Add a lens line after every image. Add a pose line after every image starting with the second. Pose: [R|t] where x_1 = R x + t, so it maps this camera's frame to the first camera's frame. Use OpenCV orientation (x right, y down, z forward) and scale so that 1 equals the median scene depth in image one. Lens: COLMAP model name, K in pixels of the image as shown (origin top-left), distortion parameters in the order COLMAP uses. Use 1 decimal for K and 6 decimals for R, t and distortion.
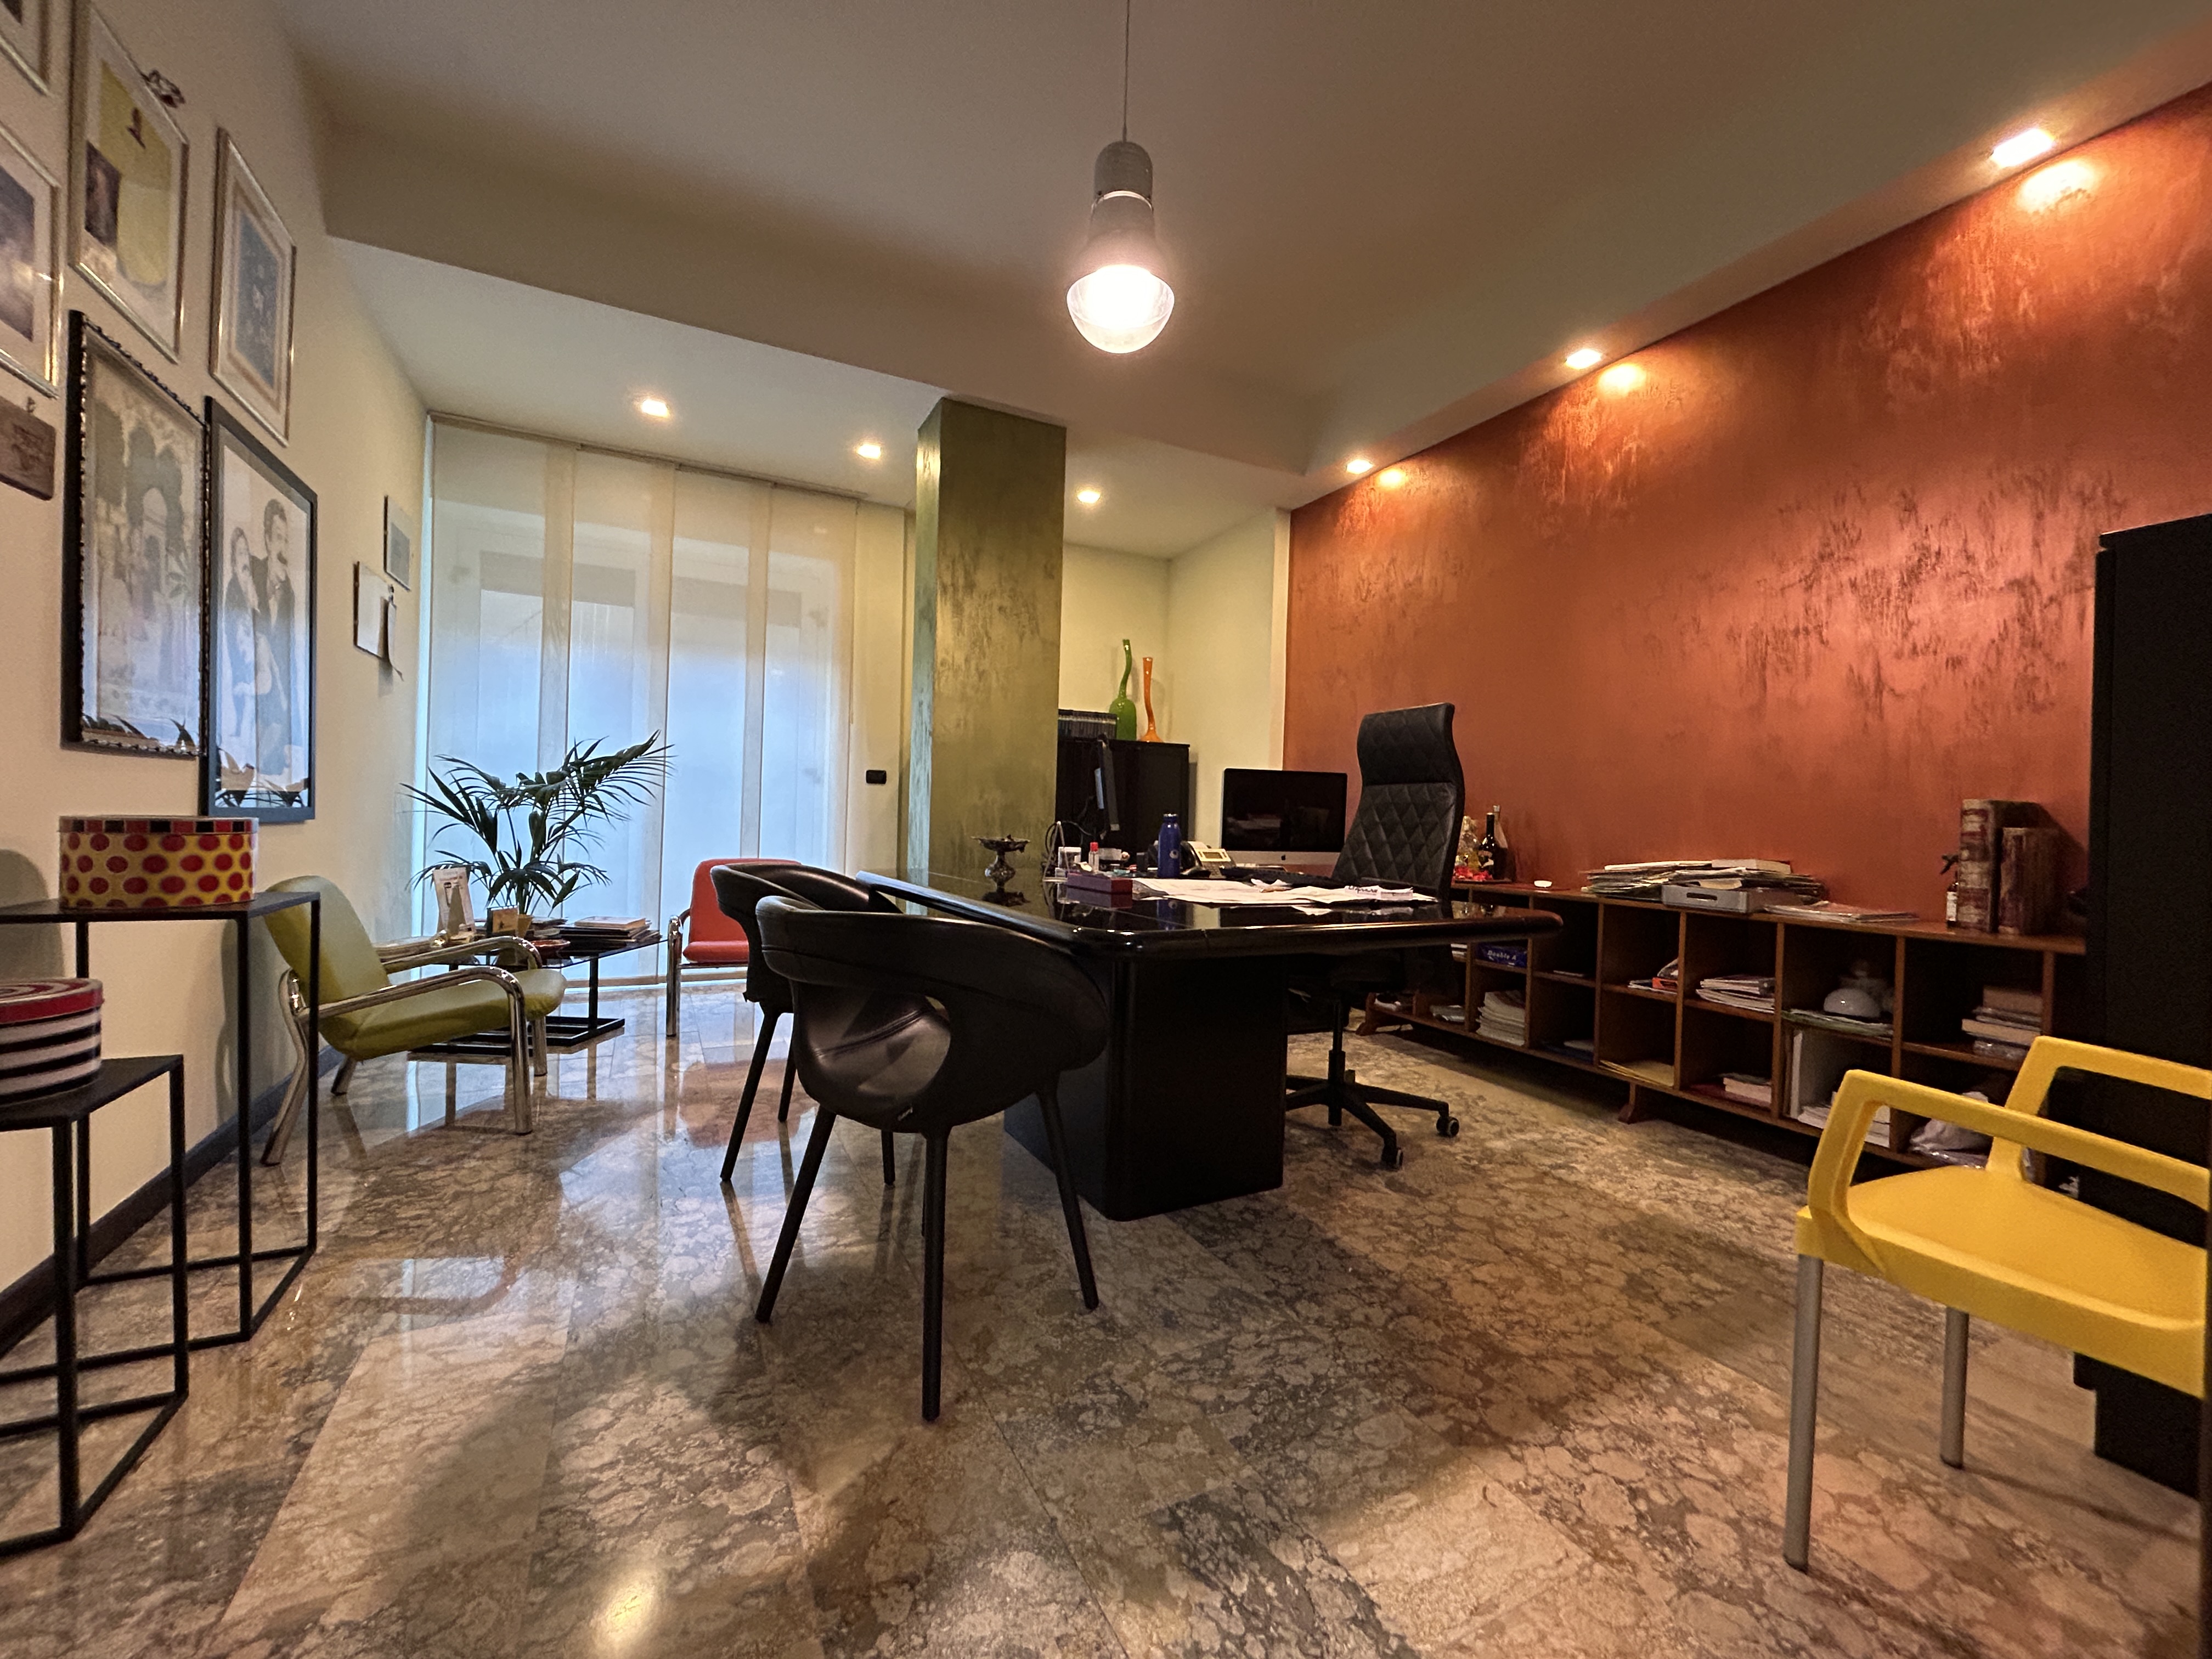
lens RADIAL K [[893.2, 0, 1102.4], [0, 893.2, 824.3], [0, 0, 1]] dist [-0.001136, 0.000674]
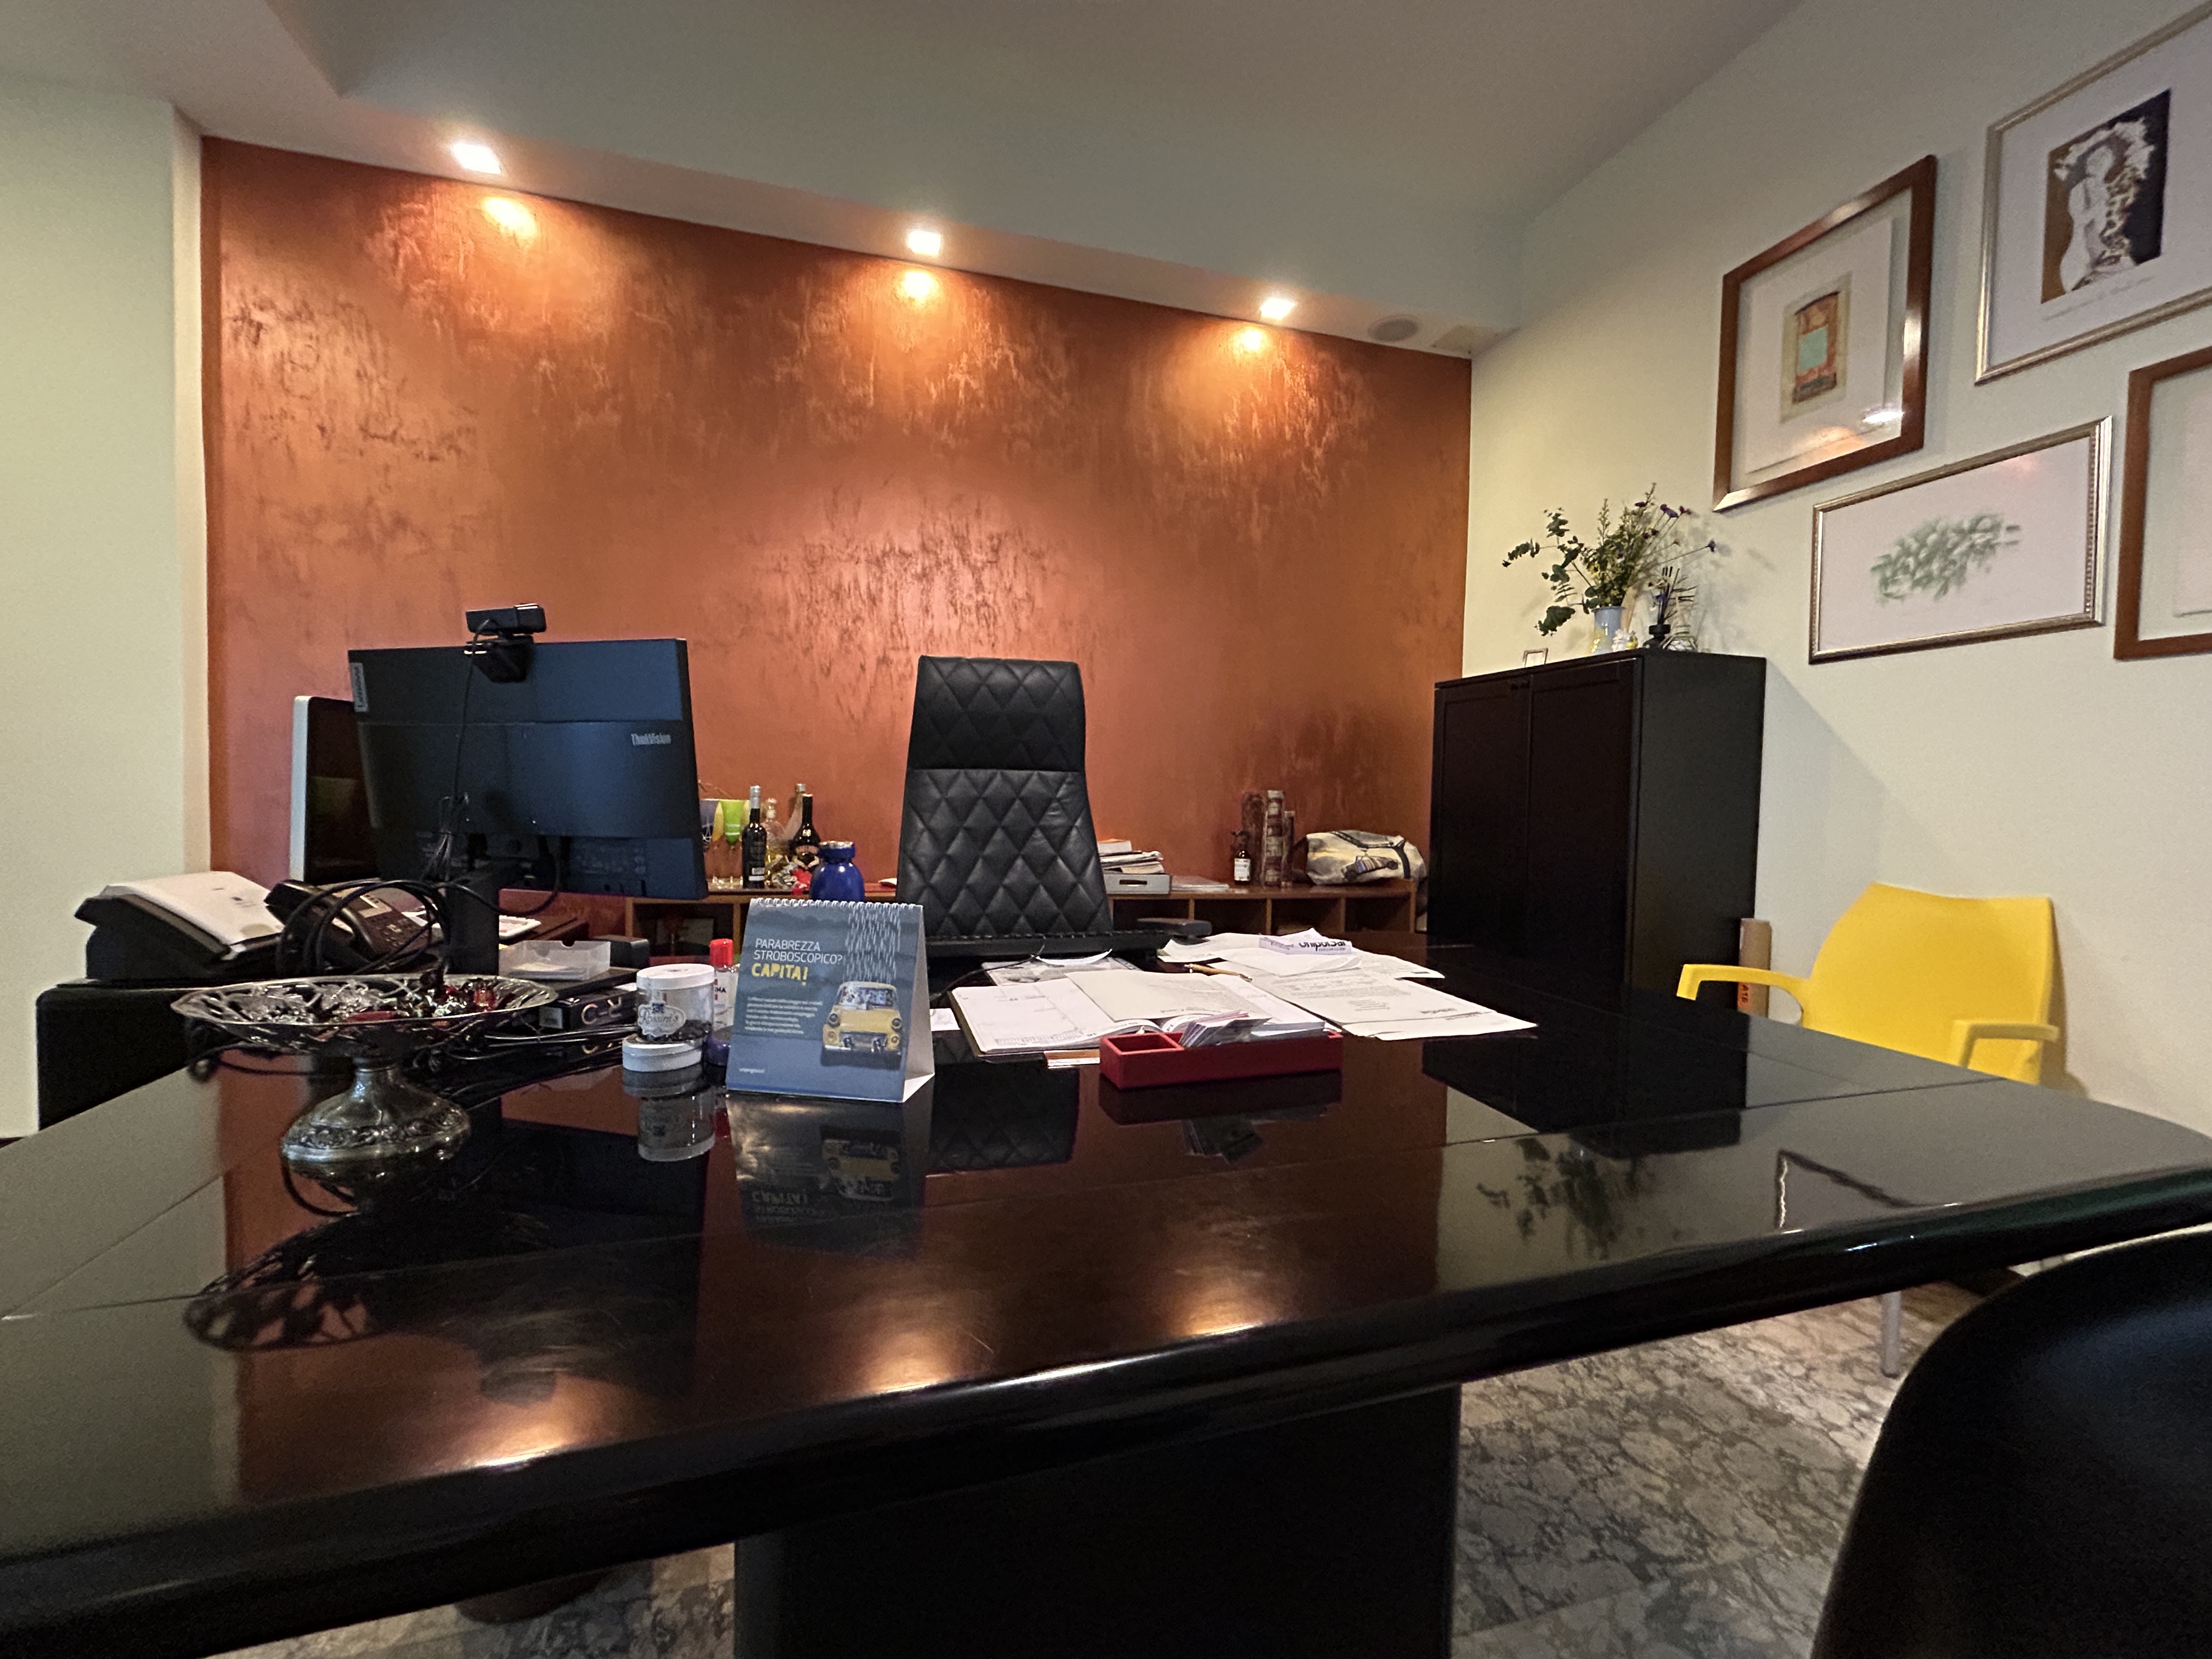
lens RADIAL K [[891.6, 0, 1106.0], [0, 891.6, 829.5], [0, 0, 1]] dist [0.001080, 0.000192]
pose [[0.193223, -0.067570, 0.978825, -0.410563], [-0.010228, 0.997433, 0.070874, -0.064291], [-0.981102, -0.023706, 0.192036, 1.021468]]
